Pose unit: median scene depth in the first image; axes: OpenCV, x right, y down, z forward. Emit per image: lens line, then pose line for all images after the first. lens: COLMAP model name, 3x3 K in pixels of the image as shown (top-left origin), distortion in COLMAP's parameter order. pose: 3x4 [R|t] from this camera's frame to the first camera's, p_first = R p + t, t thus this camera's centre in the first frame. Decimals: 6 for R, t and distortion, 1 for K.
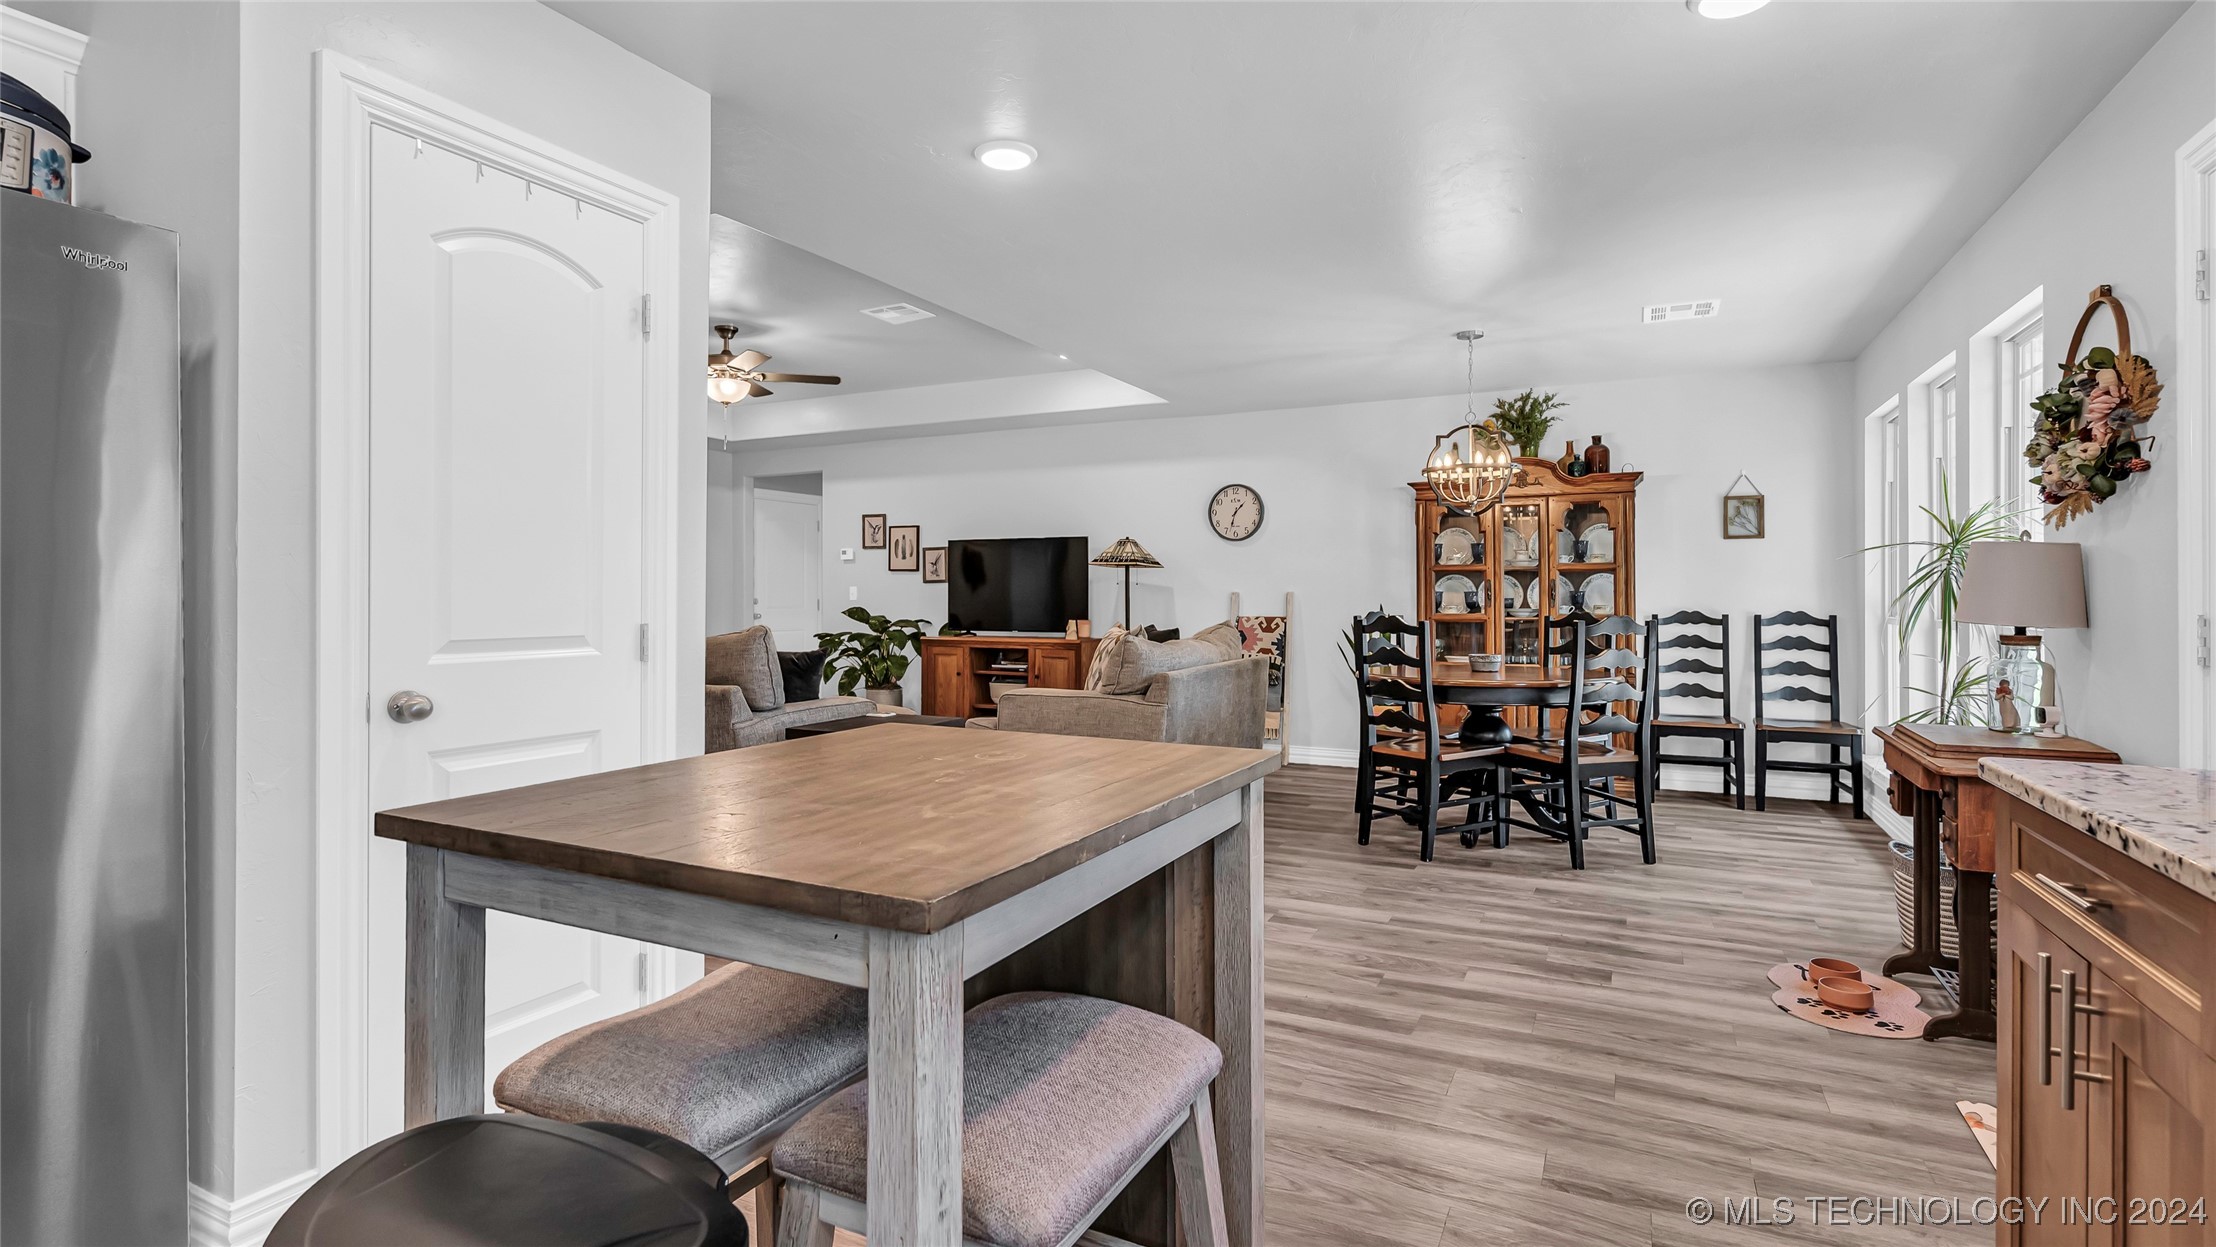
lens RADIAL K [[1079.8, 0, 1092.5], [0, 1079.8, 584.1], [0, 0, 1]] dist [-0.001647, -0.000030]
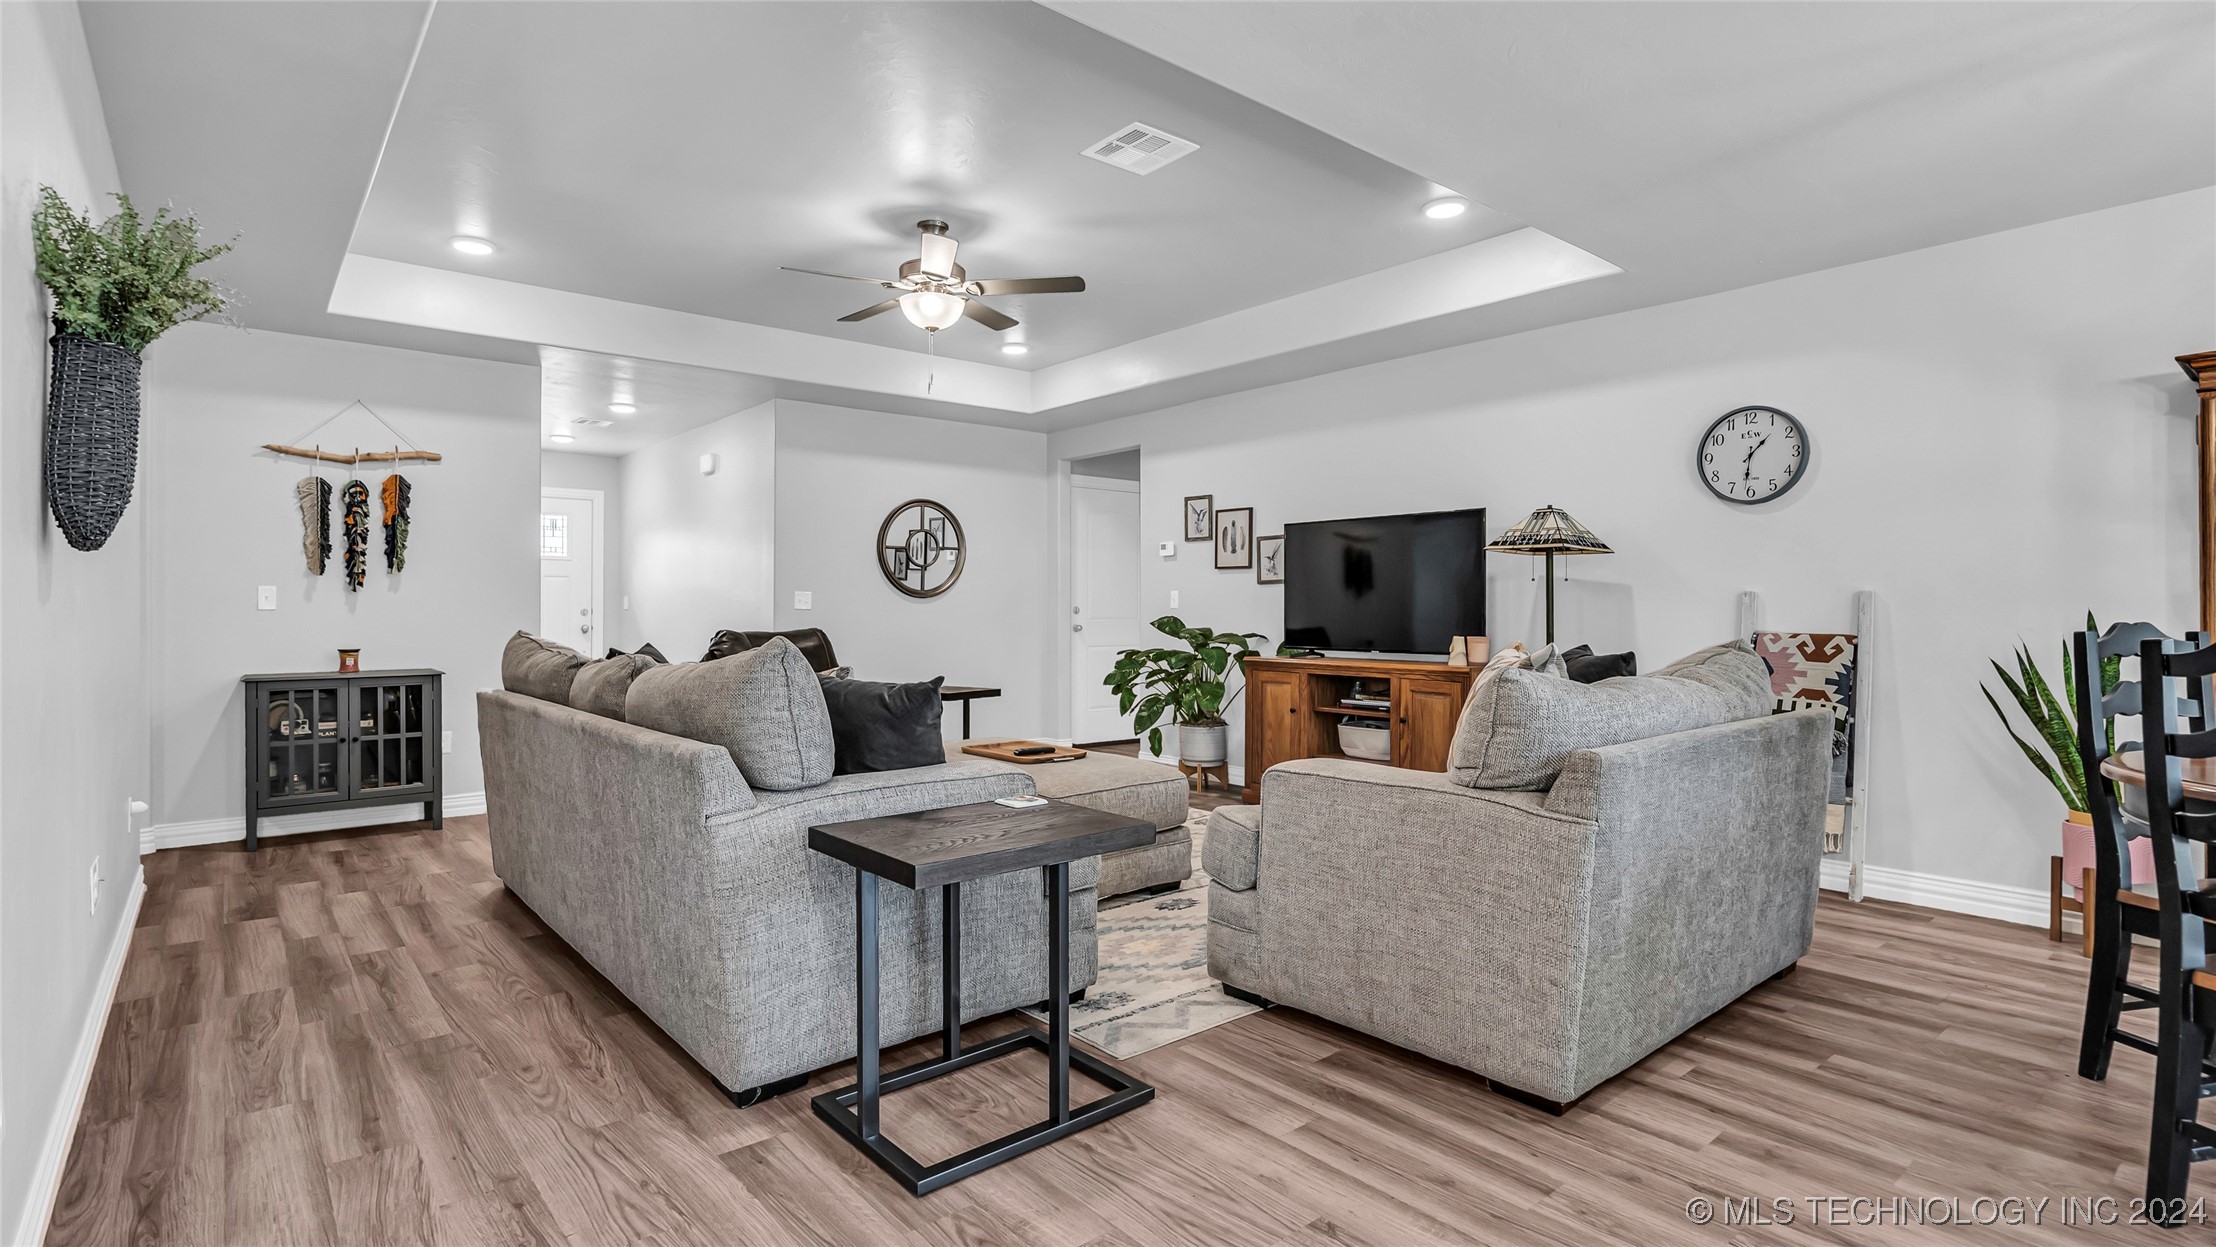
lens RADIAL K [[1062.2, 0, 1094.3], [0, 1062.2, 604.9], [0, 0, 1]] dist [0.002395, 0.000803]
pose [[0.918383, -0.000909, -0.395691, 0.034740], [0.002443, 0.999991, 0.003371, 0.012259], [0.395685, -0.004062, 0.918378, 0.337473]]
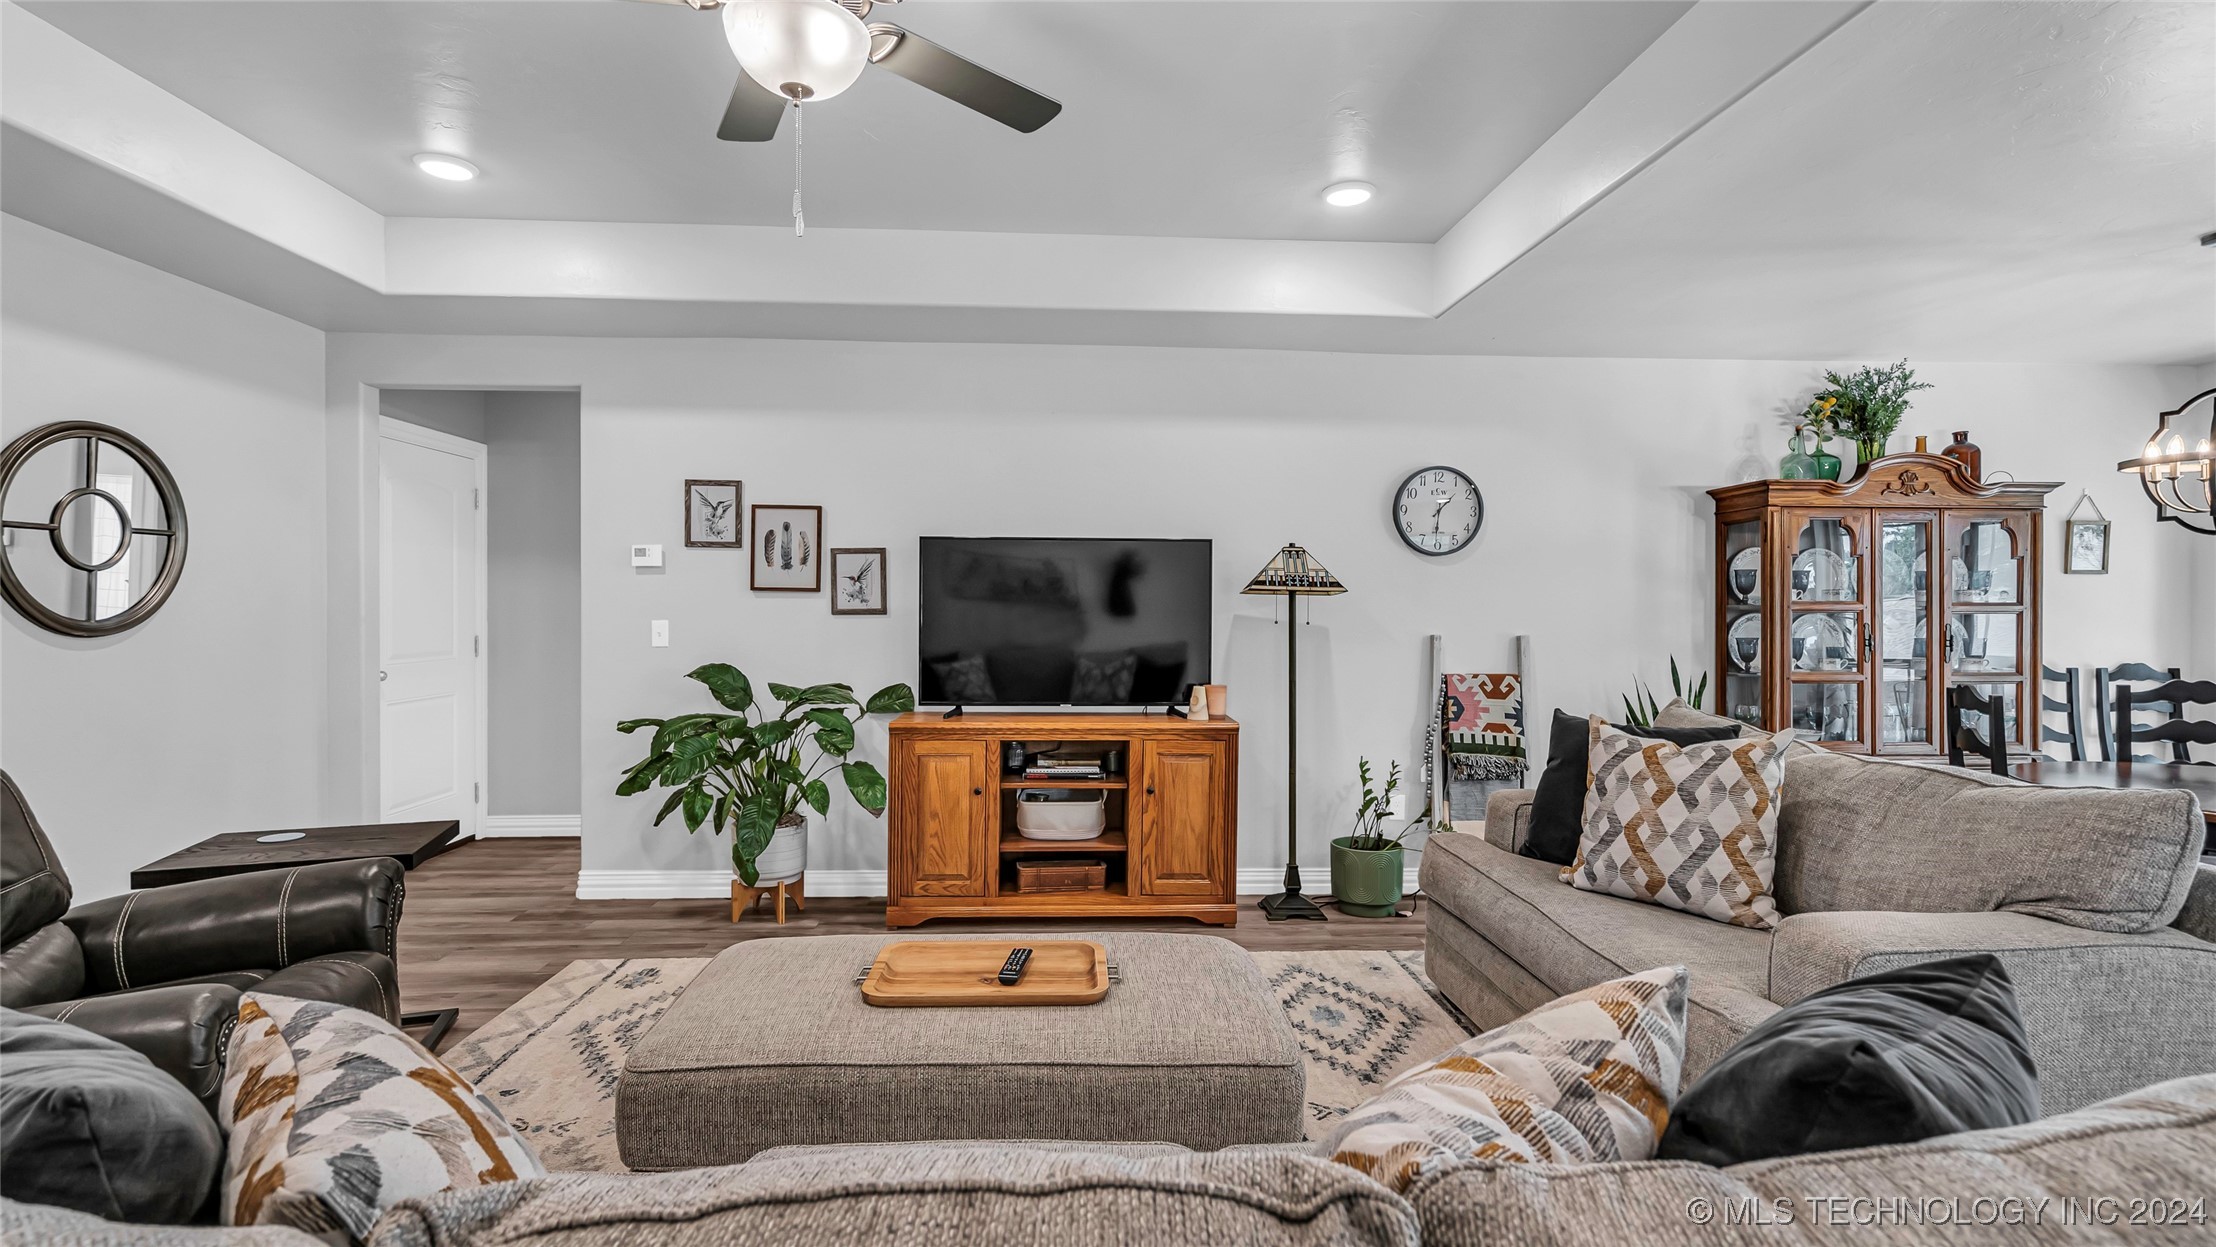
lens RADIAL K [[1035.6, 0, 1103.2], [0, 1035.6, 617.1], [0, 0, 1]] dist [-0.001856, 0.000328]
pose [[0.864946, -0.001431, 0.501863, -0.352723], [-0.011857, 0.999659, 0.023285, -0.015728], [-0.501725, -0.026090, 0.864634, 0.581579]]
